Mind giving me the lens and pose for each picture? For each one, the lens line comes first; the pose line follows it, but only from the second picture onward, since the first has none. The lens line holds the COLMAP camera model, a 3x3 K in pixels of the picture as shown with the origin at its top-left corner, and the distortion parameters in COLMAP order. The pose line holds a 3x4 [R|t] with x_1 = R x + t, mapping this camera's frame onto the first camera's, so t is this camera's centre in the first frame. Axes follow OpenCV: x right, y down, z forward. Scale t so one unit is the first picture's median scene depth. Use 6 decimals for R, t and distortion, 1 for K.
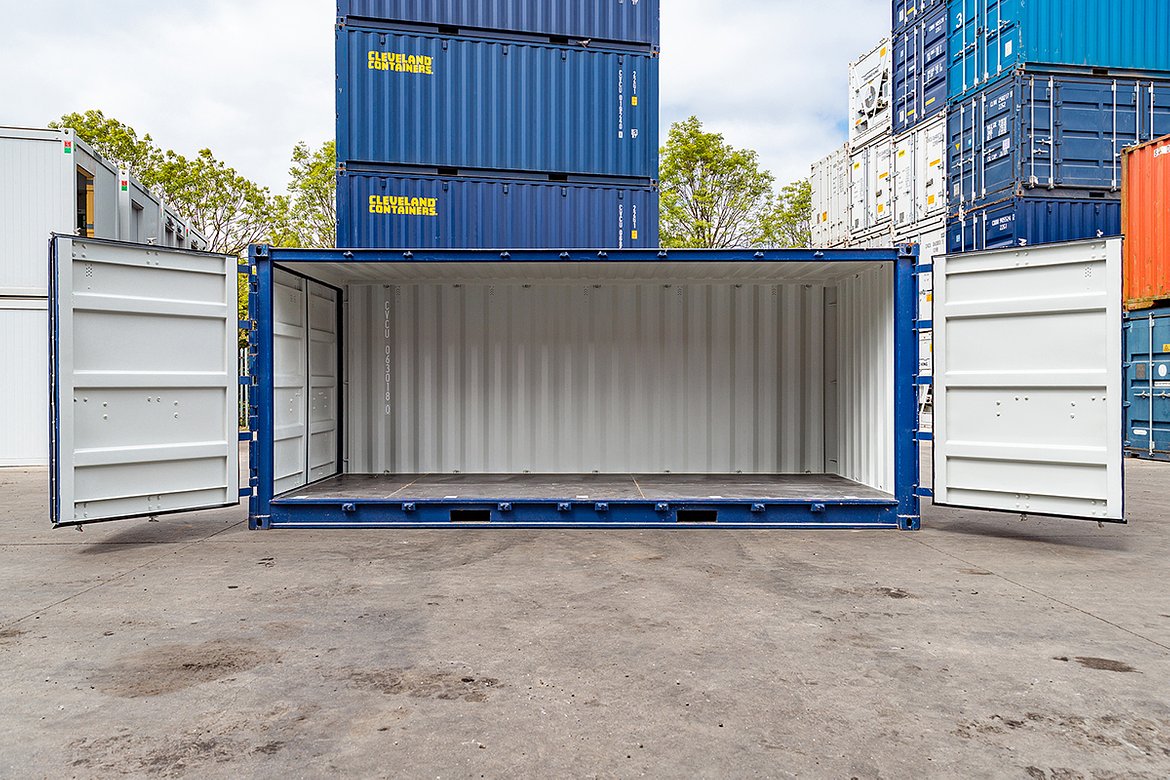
lens RADIAL K [[826.5, 0, 581.5], [0, 826.5, 390.9], [0, 0, 1]] dist [0.001326, -0.006314]
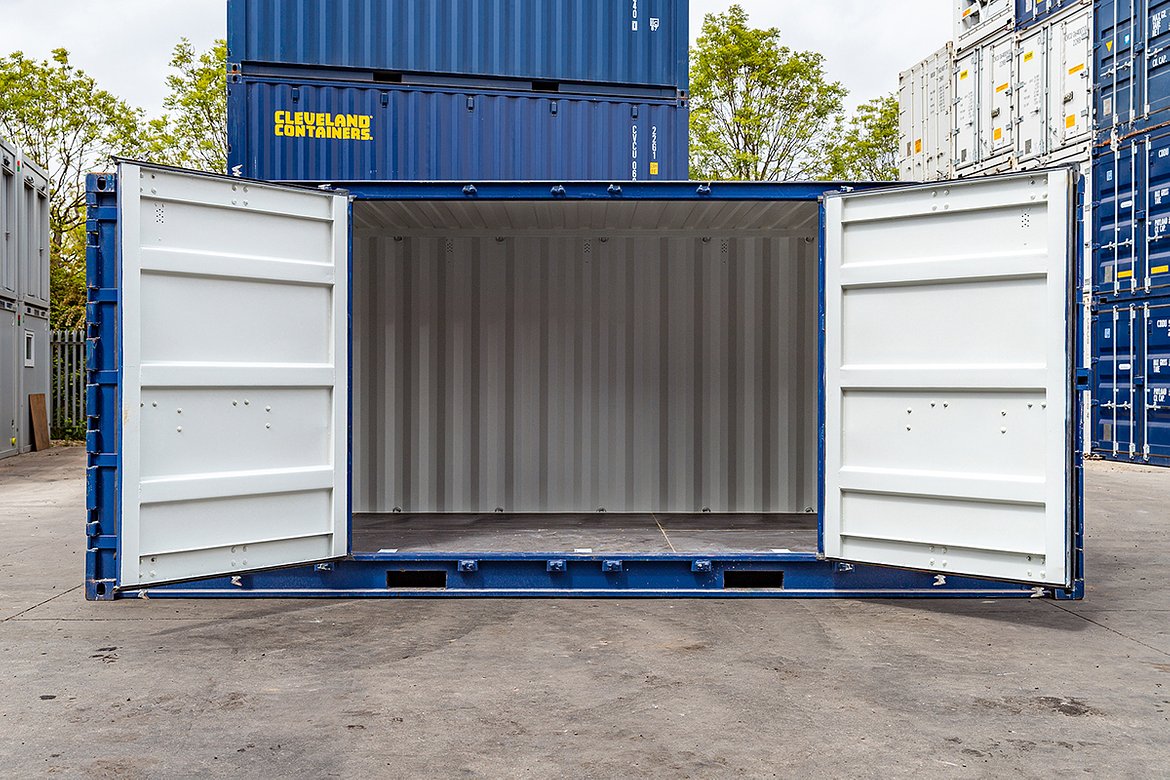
lens RADIAL K [[1138.3, 0, 585.0], [0, 1138.3, 390.0], [0, 0, 1]] dist [-0.017221, 0.041005]
pose [[0.999962, 0.000477, 0.008696, -0.002611], [-0.000484, 1.000000, 0.000770, -0.001465], [-0.008695, -0.000774, 0.999962, 0.032798]]
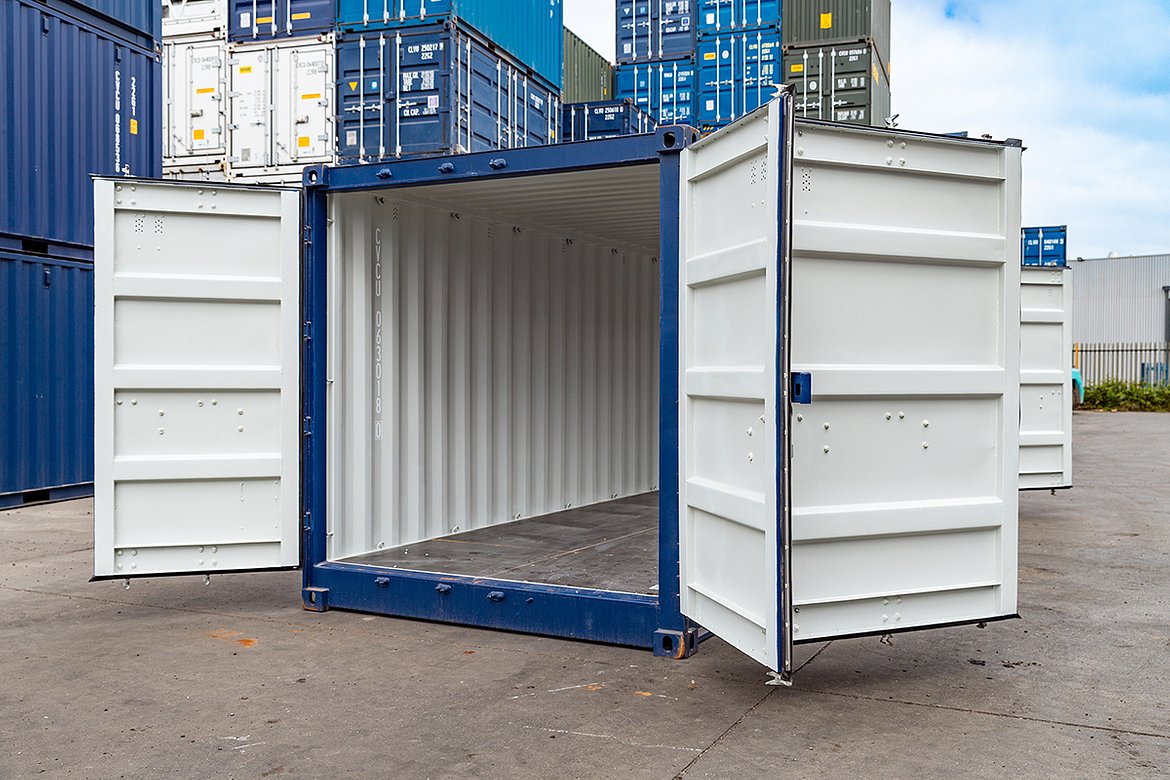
lens RADIAL K [[1138.3, 0, 585.0], [0, 1138.3, 390.0], [0, 0, 1]] dist [-0.017221, 0.041005]
pose [[0.468456, -0.006624, 0.883462, -0.479475], [0.001107, 0.999976, 0.006911, -0.002464], [-0.883486, -0.002259, 0.468452, 0.299255]]
